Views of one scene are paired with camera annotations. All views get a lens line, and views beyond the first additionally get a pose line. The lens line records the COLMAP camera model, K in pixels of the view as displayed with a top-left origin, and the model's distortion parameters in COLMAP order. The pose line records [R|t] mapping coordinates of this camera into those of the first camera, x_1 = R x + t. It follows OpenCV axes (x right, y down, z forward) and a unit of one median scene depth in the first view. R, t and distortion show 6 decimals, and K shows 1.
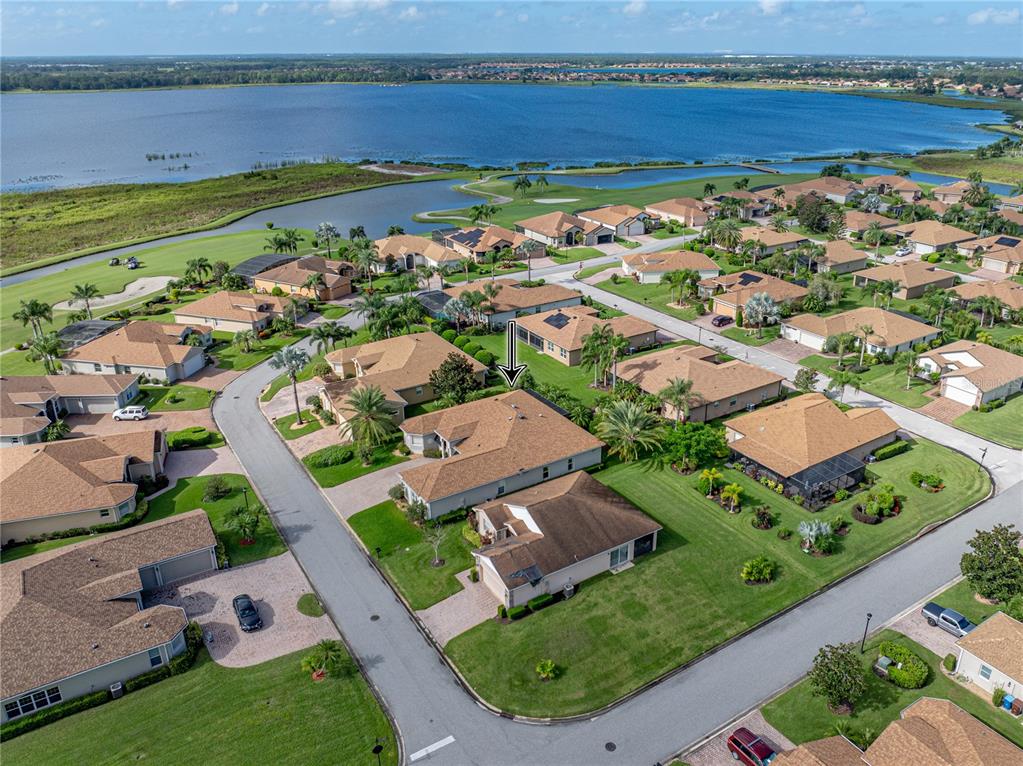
lens RADIAL K [[762.4, 0, 495.3], [0, 762.4, 384.7], [0, 0, 1]] dist [-0.053691, -0.000141]
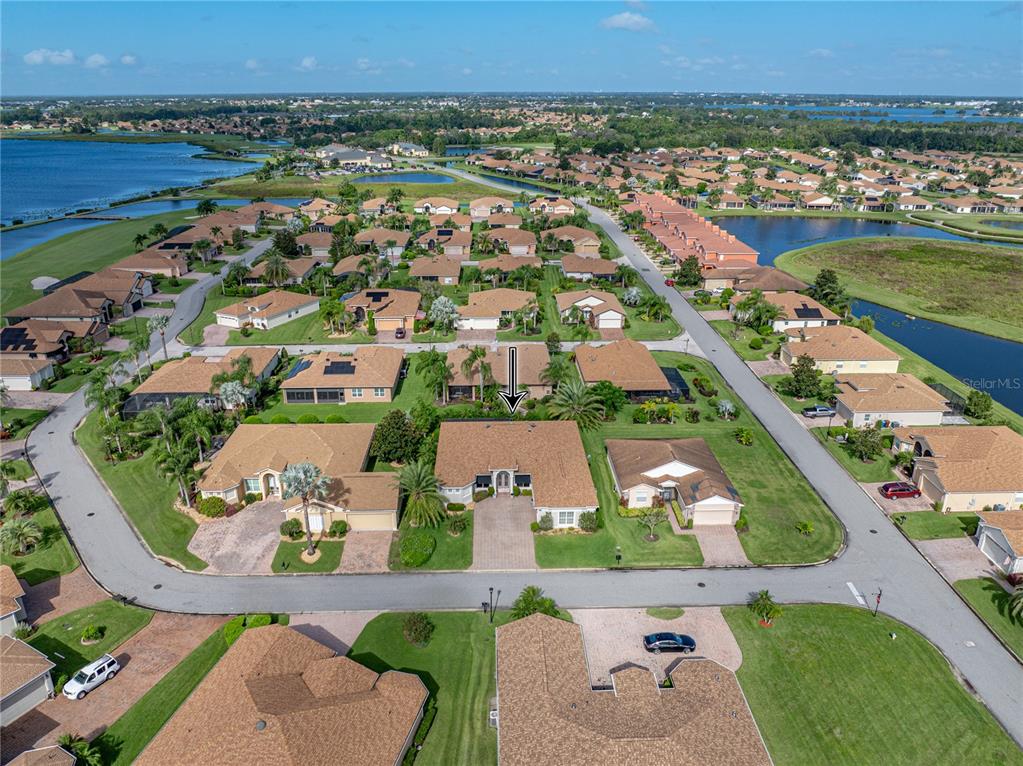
lens RADIAL K [[762.4, 0, 495.3], [0, 762.4, 384.7], [0, 0, 1]] dist [-0.053691, -0.000141]
pose [[0.500403, -0.305249, 0.810197, -0.733295], [0.342453, 0.929256, 0.138596, -0.155591], [-0.795187, 0.208100, 0.569536, 0.330891]]
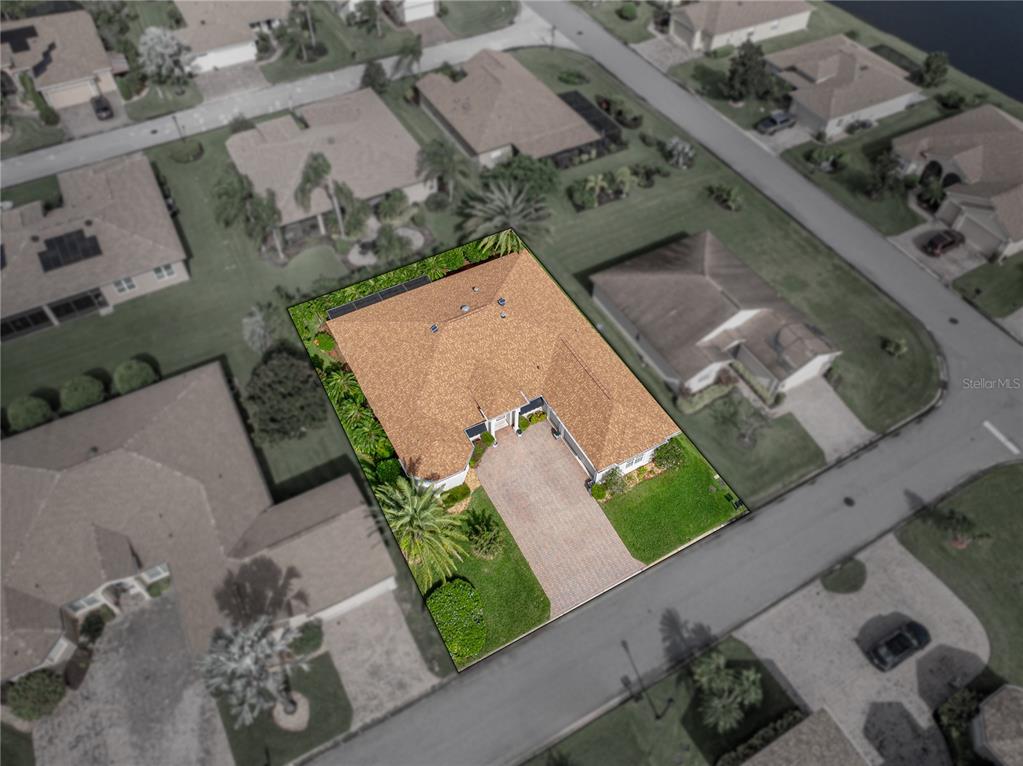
lens RADIAL K [[731.1, 0, 523.3], [0, 731.1, 385.0], [0, 0, 1]] dist [-0.041263, 0.004863]
pose [[0.020148, -0.769628, 0.638175, -0.368846], [0.390719, 0.593605, 0.703542, -0.307172], [-0.920290, 0.235172, 0.312668, 0.661526]]
